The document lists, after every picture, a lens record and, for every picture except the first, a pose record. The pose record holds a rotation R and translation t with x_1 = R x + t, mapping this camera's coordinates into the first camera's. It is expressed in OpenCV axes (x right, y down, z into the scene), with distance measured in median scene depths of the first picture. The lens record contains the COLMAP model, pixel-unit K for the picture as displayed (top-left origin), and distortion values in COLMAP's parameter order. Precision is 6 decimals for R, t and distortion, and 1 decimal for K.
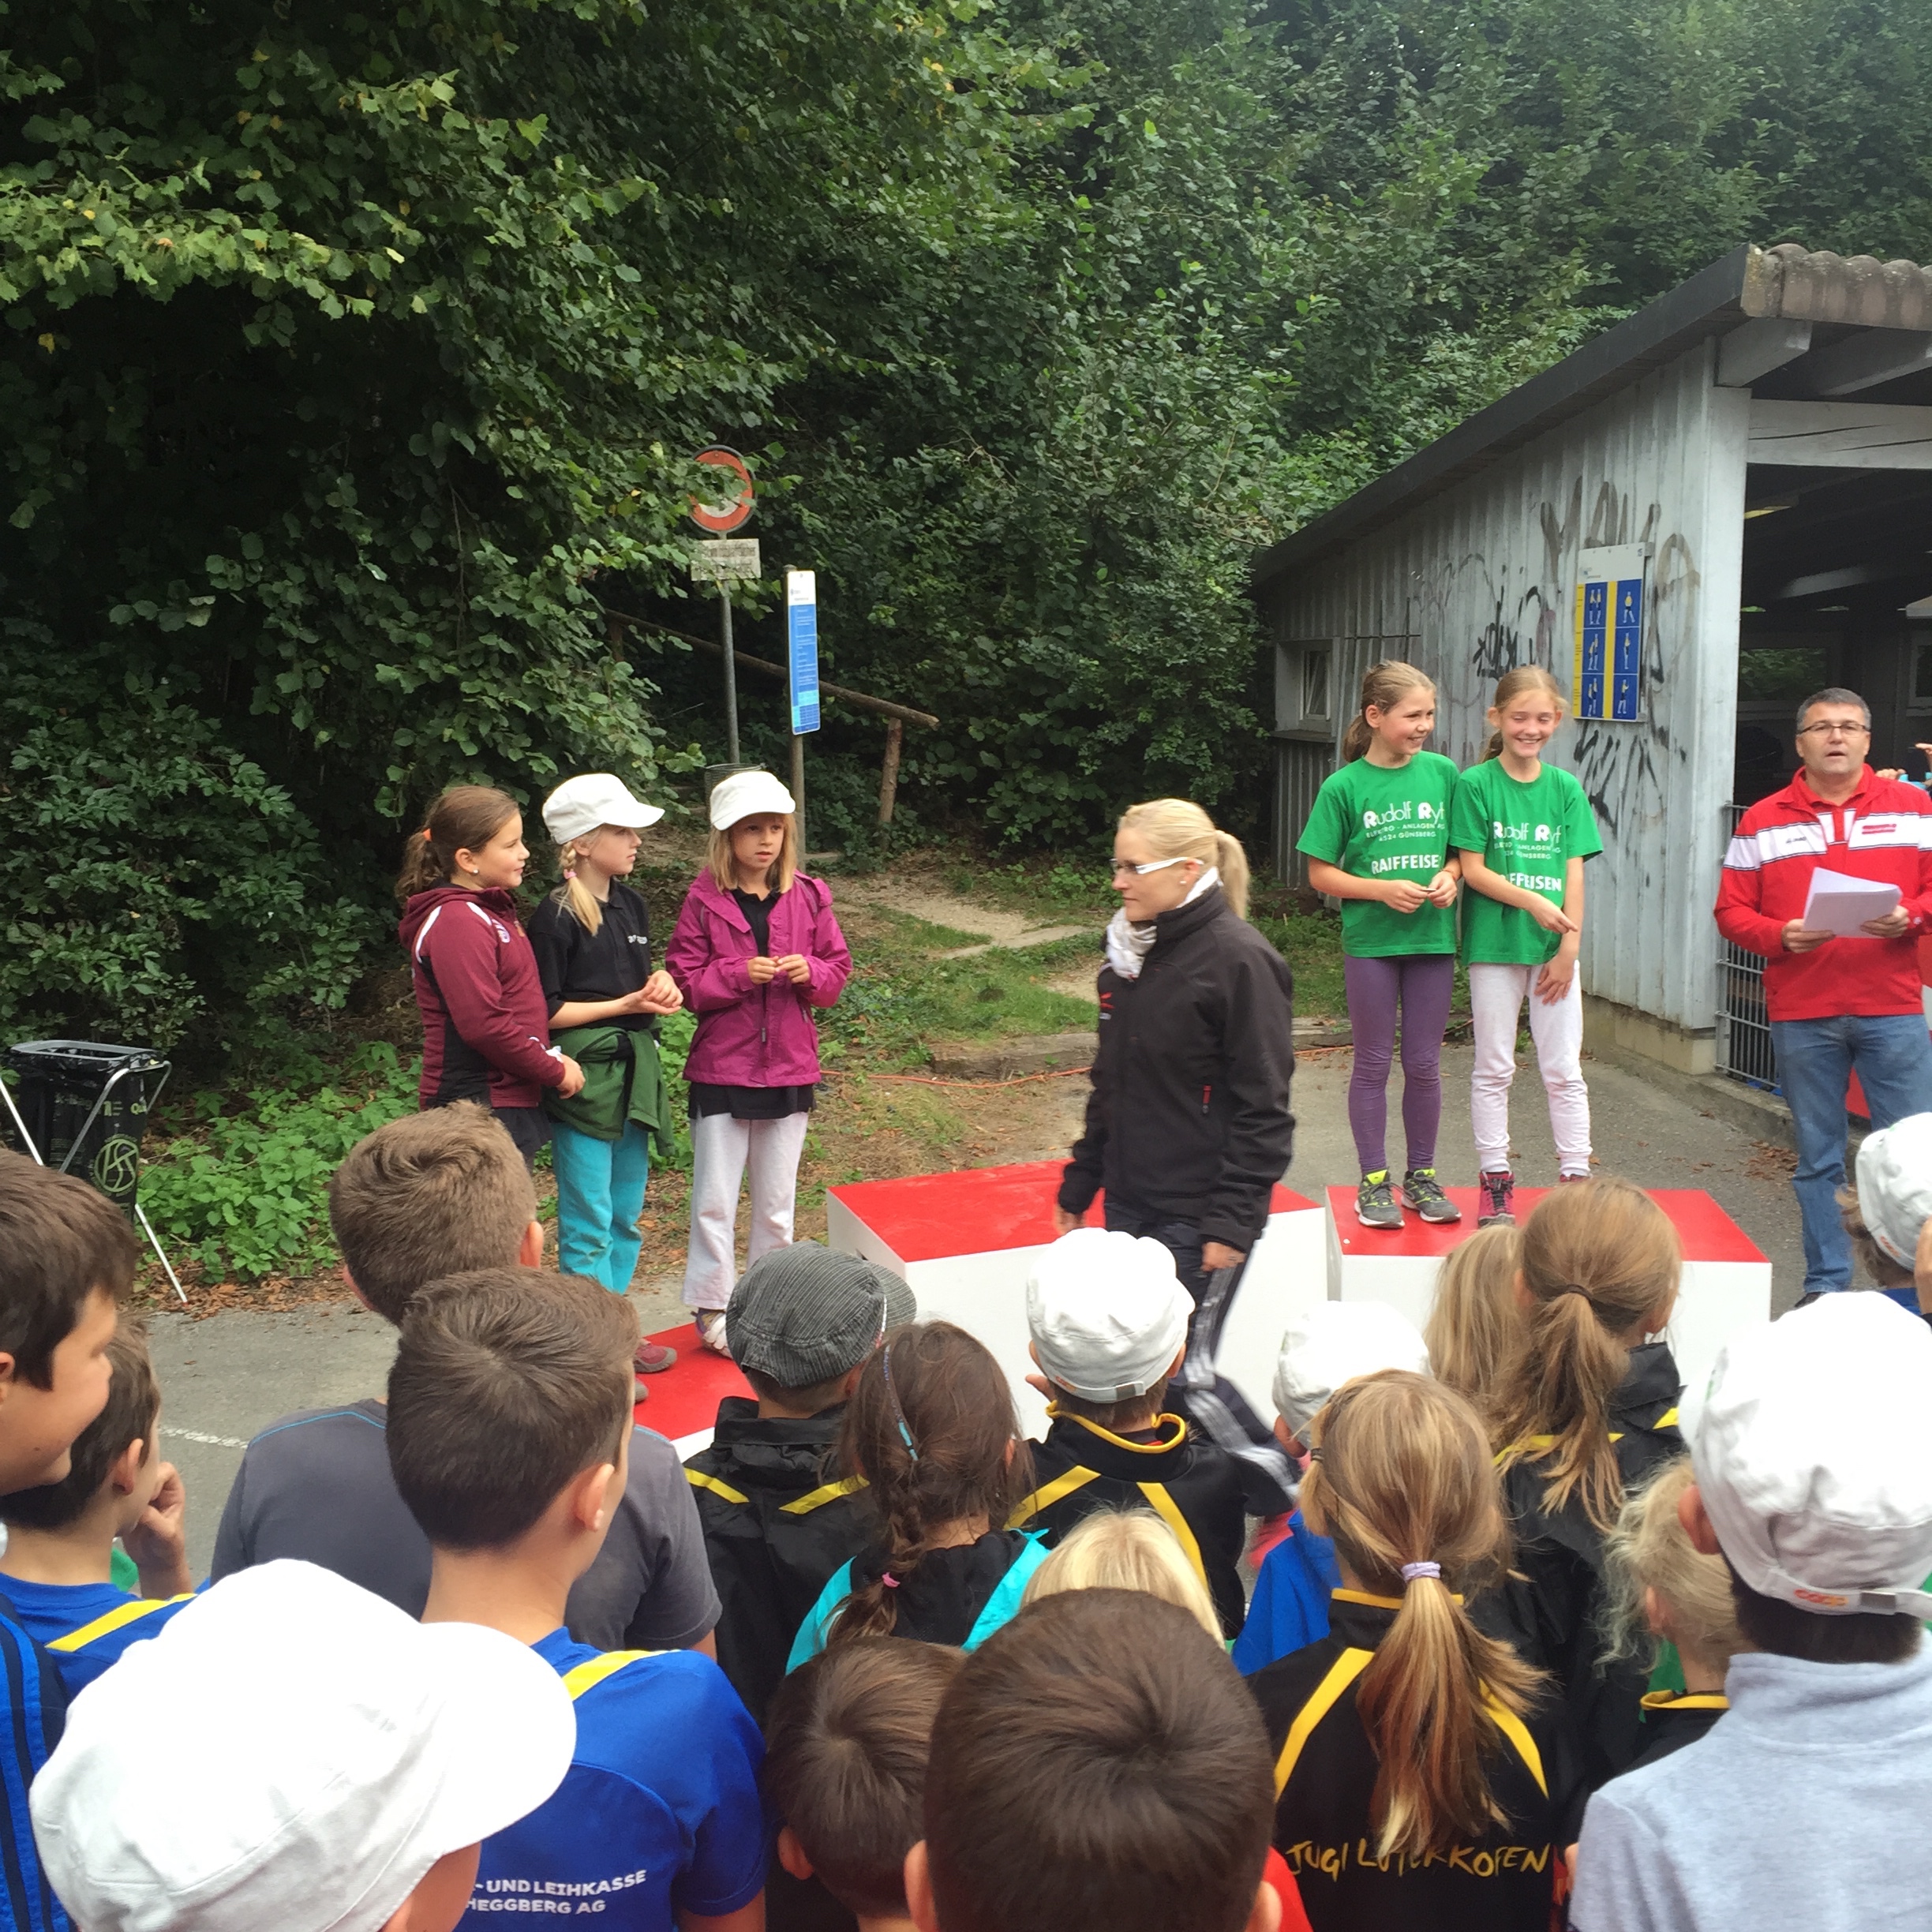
lens RADIAL K [[2569.6, 0, 911.8], [0, 2569.6, 1105.9], [0, 0, 1]] dist [0.057193, -0.115728]
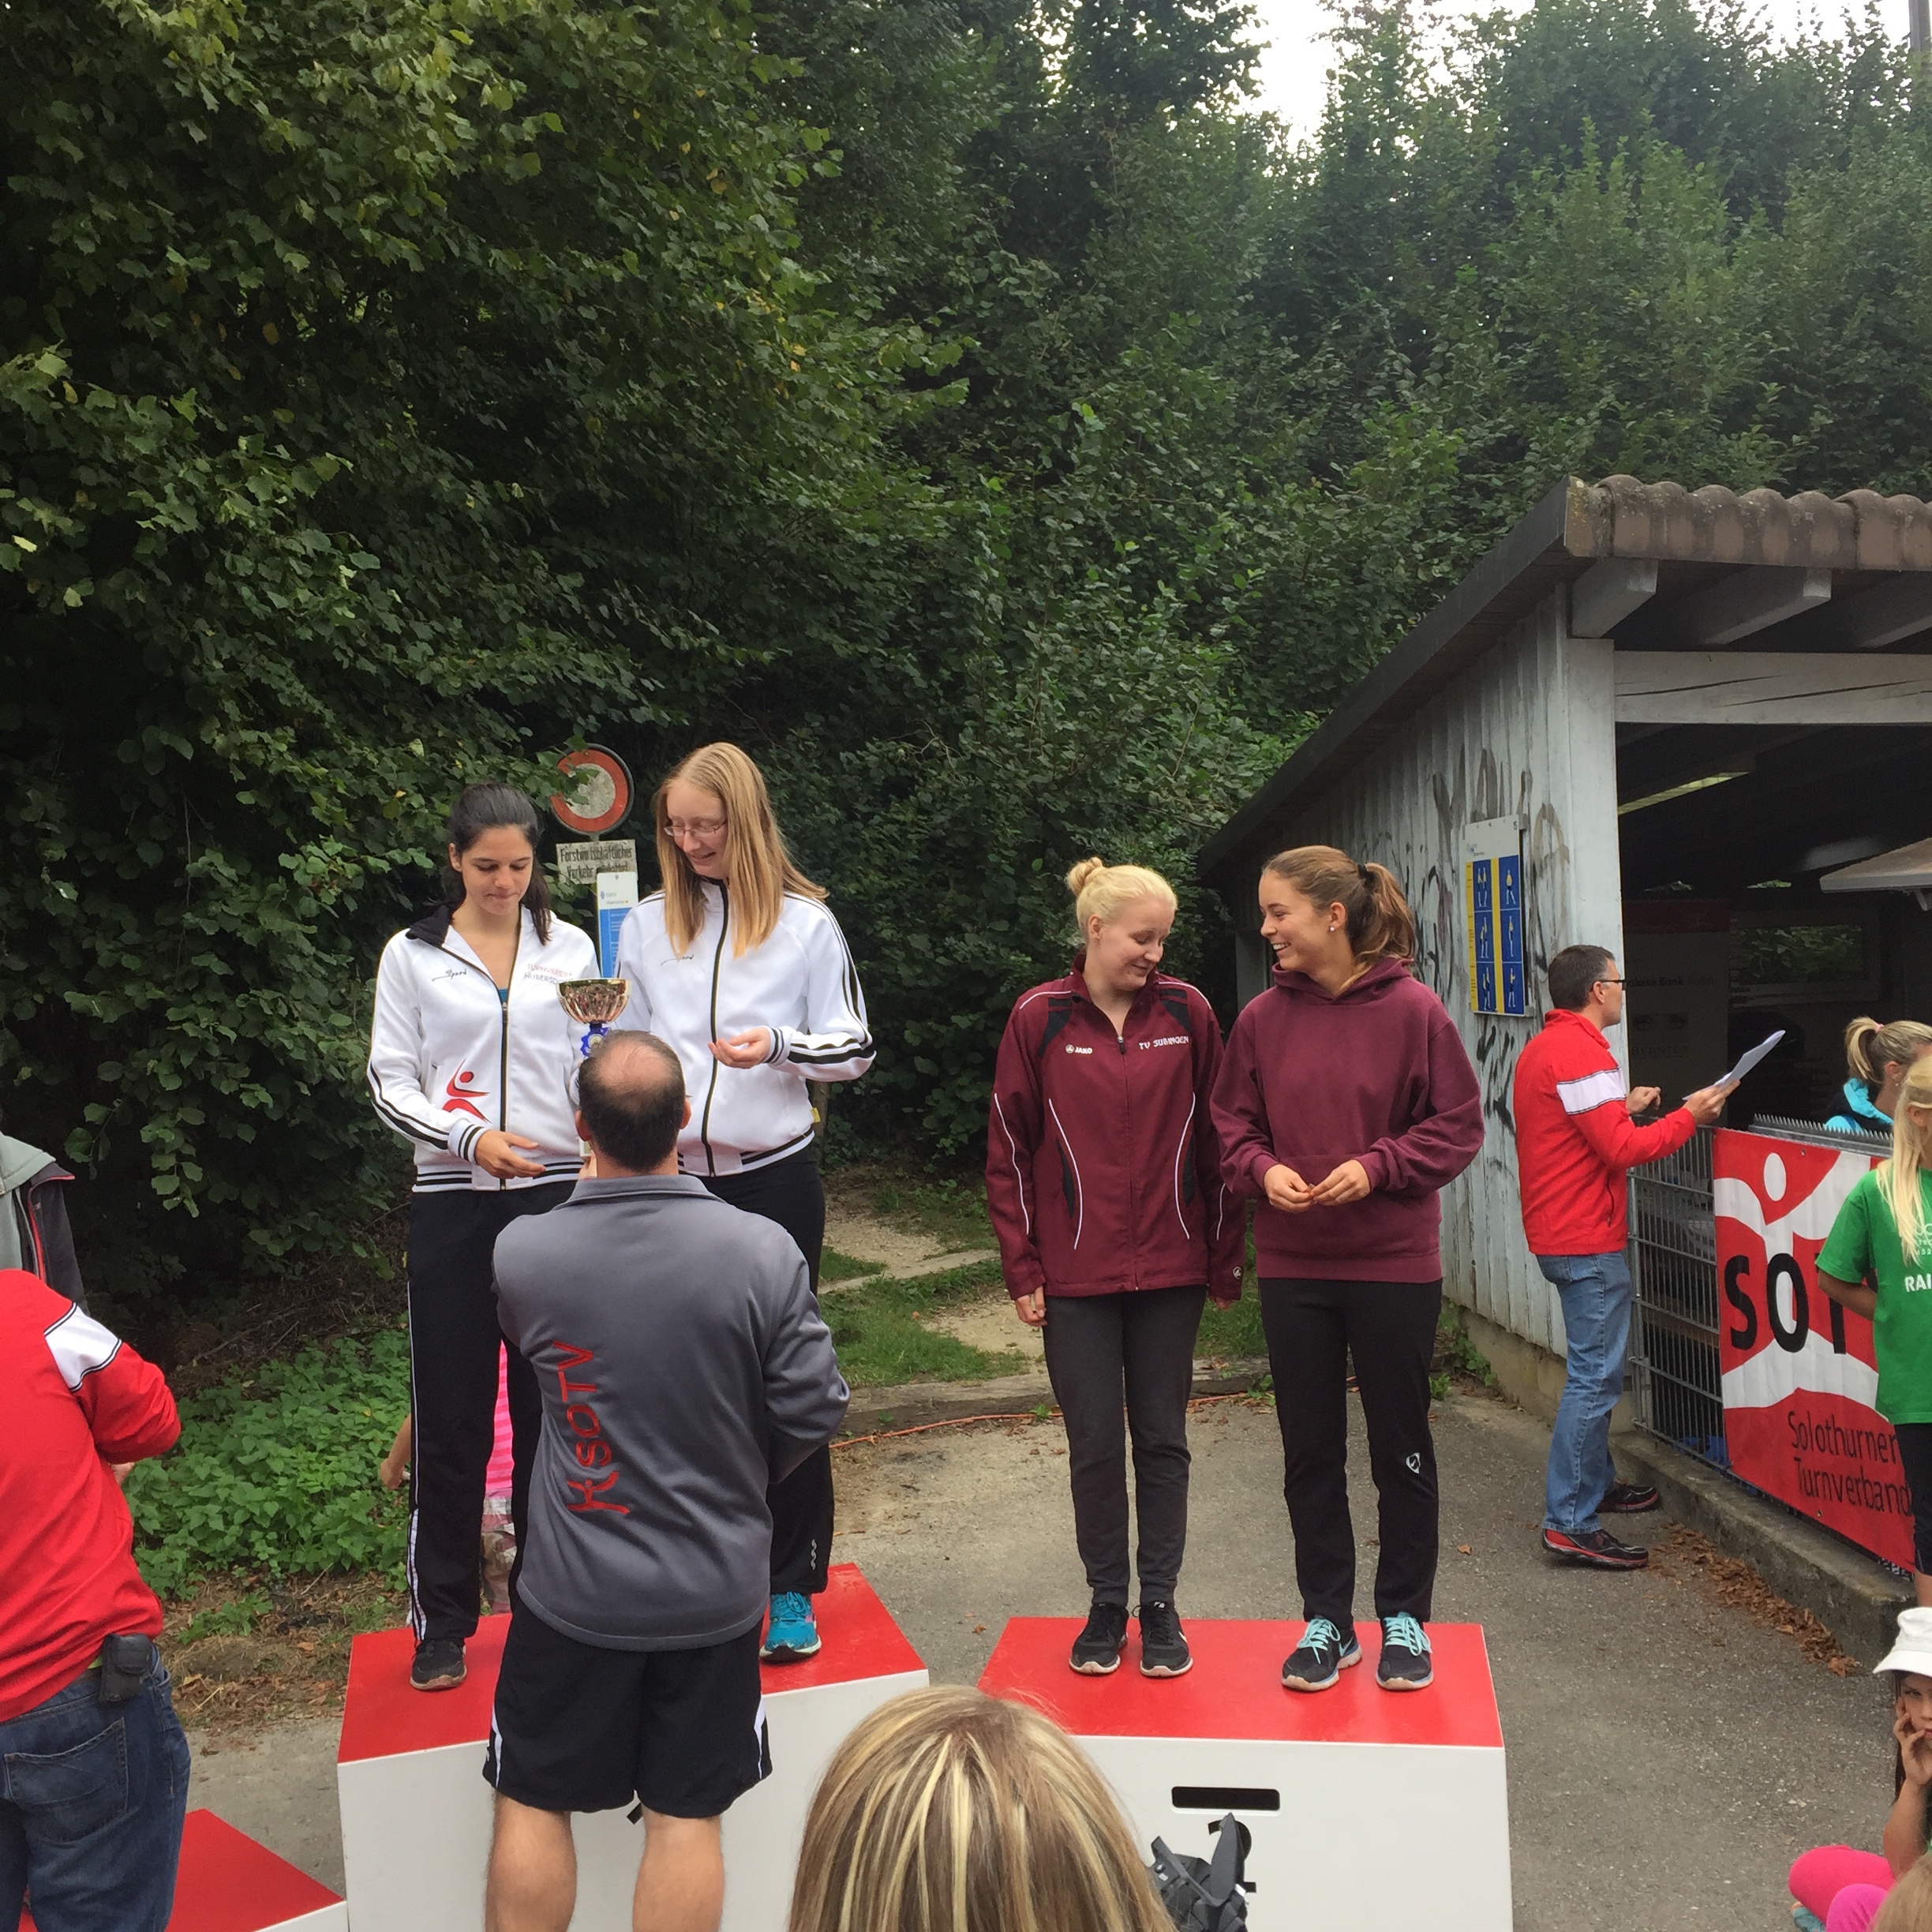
lens RADIAL K [[2534.4, 0, 971.9], [0, 2534.4, 957.6], [0, 0, 1]] dist [0.028665, 0.027669]
pose [[0.997711, -0.028093, -0.061506, 0.126651], [0.017323, 0.985446, -0.169102, -0.023719], [0.065362, 0.167650, 0.983678, 0.127427]]
